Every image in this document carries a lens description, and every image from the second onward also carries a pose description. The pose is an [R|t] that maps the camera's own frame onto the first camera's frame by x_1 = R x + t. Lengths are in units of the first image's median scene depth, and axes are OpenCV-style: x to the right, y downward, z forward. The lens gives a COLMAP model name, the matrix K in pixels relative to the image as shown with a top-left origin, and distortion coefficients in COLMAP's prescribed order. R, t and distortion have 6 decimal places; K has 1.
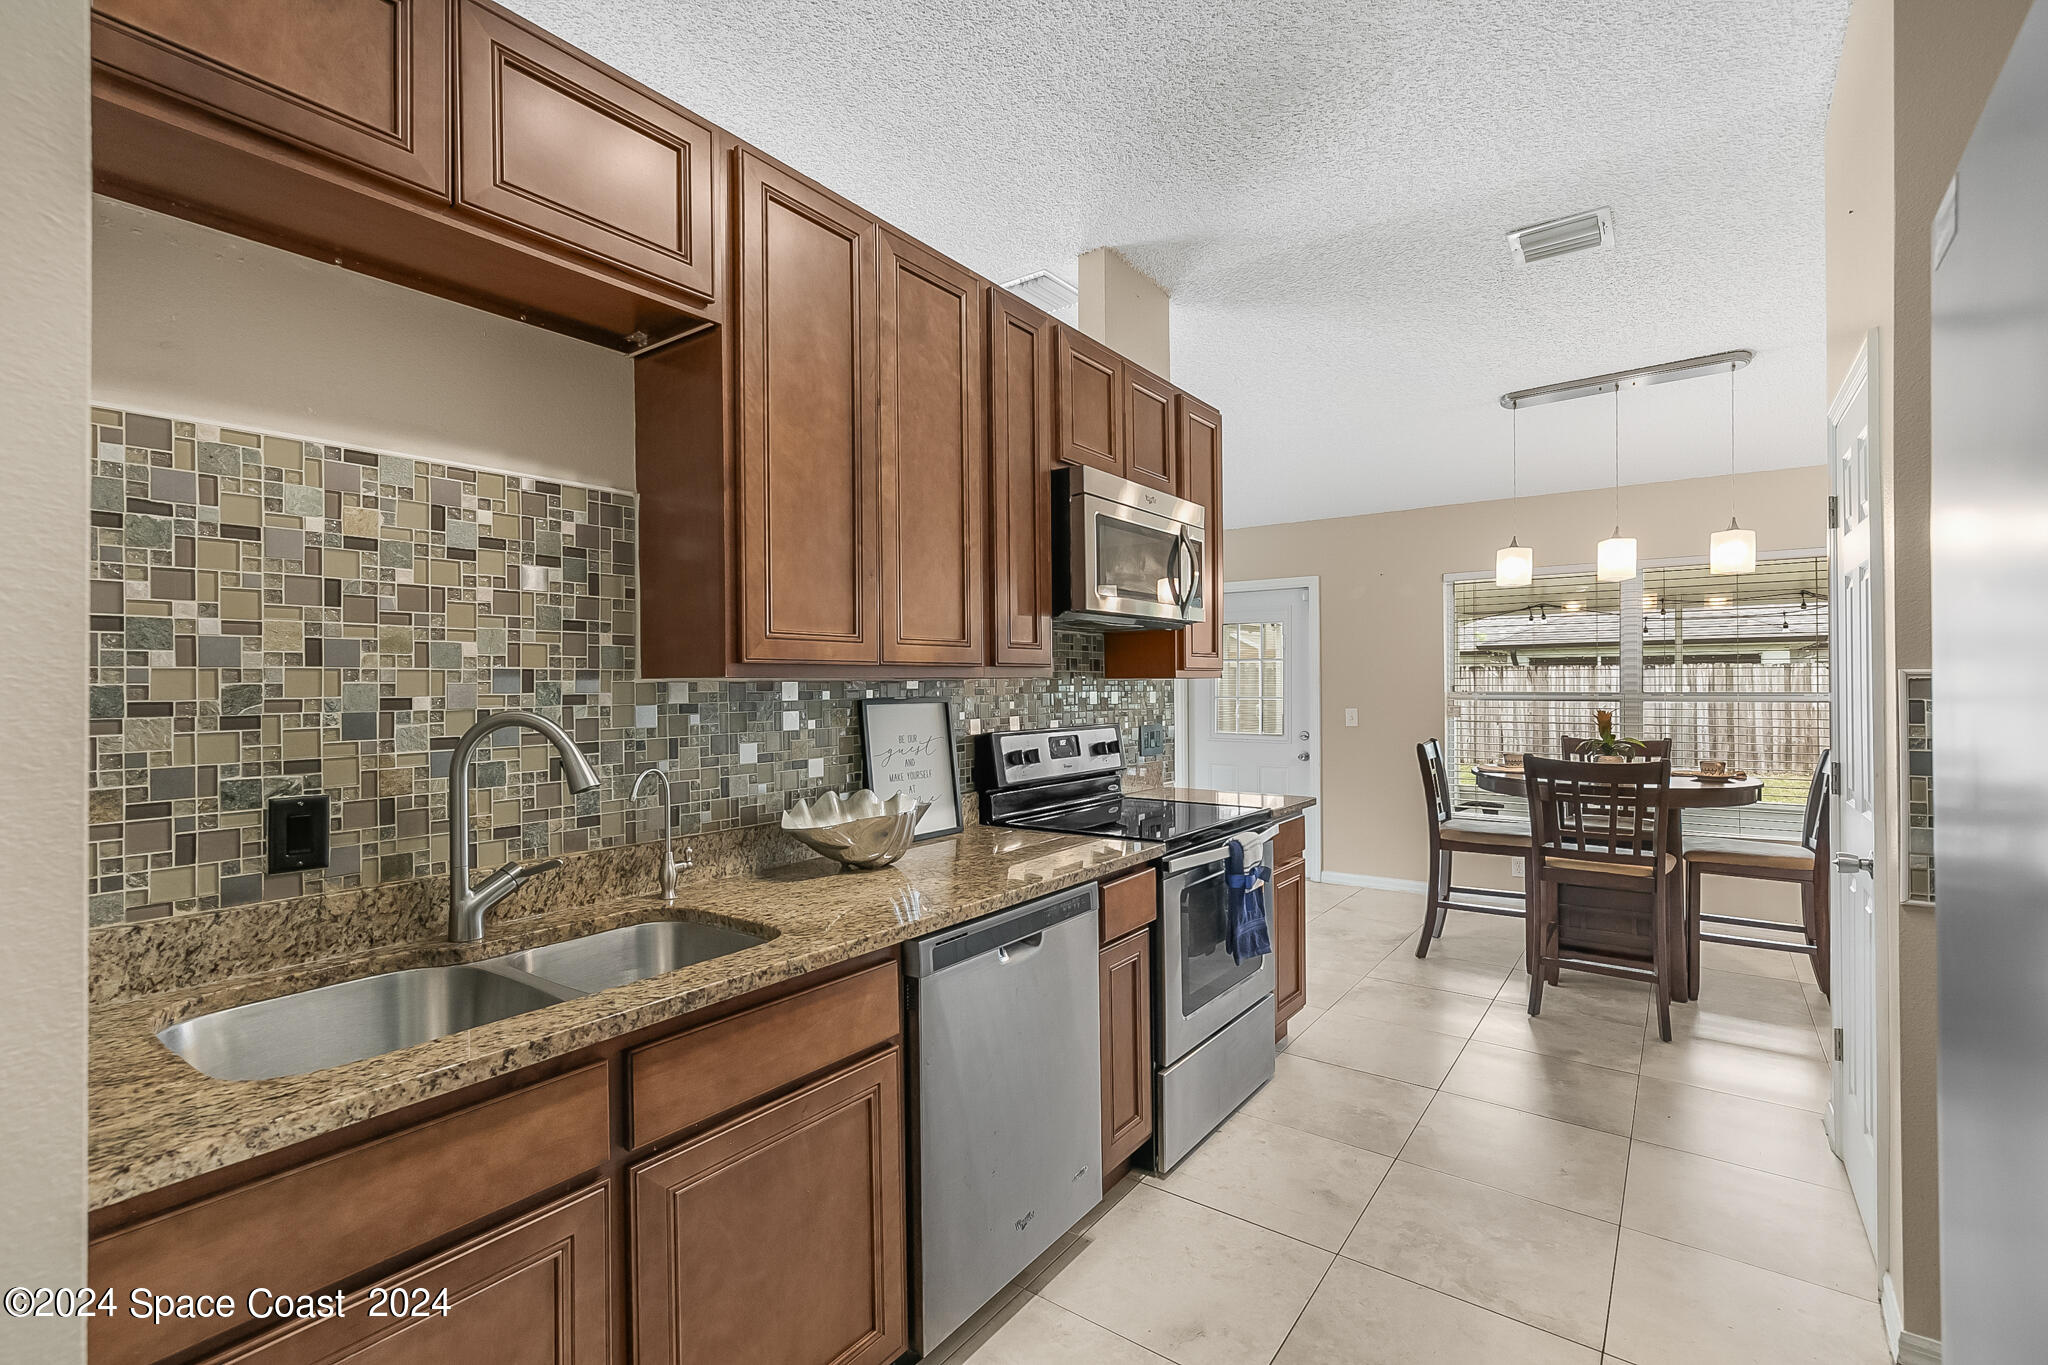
lens RADIAL K [[901.1, 0, 1025.0], [0, 901.1, 683.2], [0, 0, 1]] dist [0.003029, 0.001205]
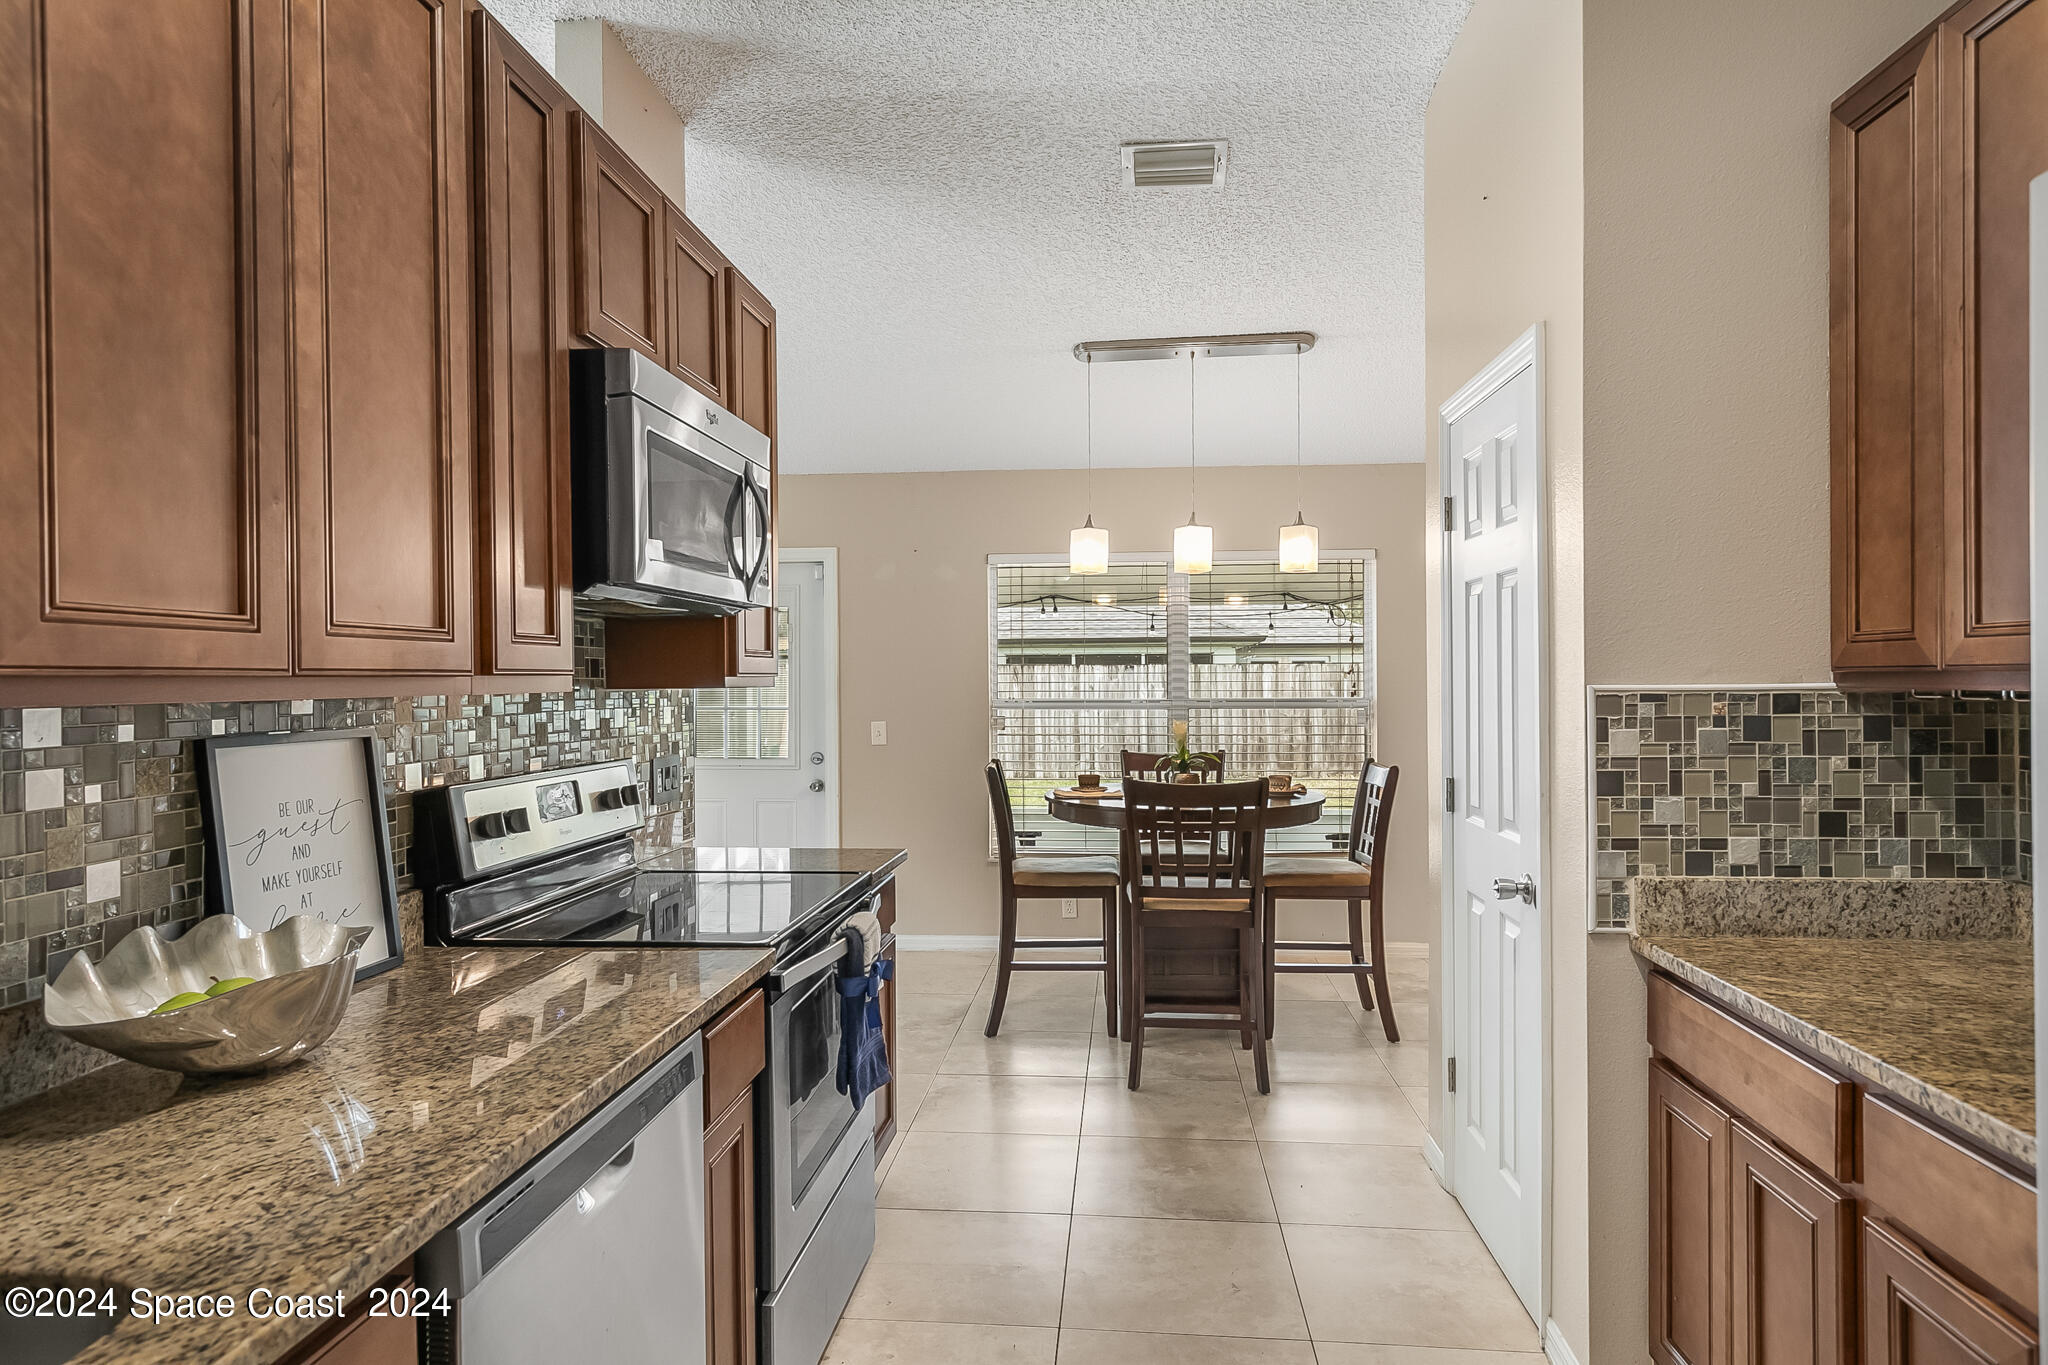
lens RADIAL K [[1171.5, 0, 1023.3], [0, 1171.5, 682.1], [0, 0, 1]] dist [0.010856, -0.005425]
pose [[0.856235, -0.000818, 0.516585, -0.109202], [0.001010, 0.999999, -0.000090, -0.011713], [-0.516585, 0.000599, 0.856236, 0.156829]]
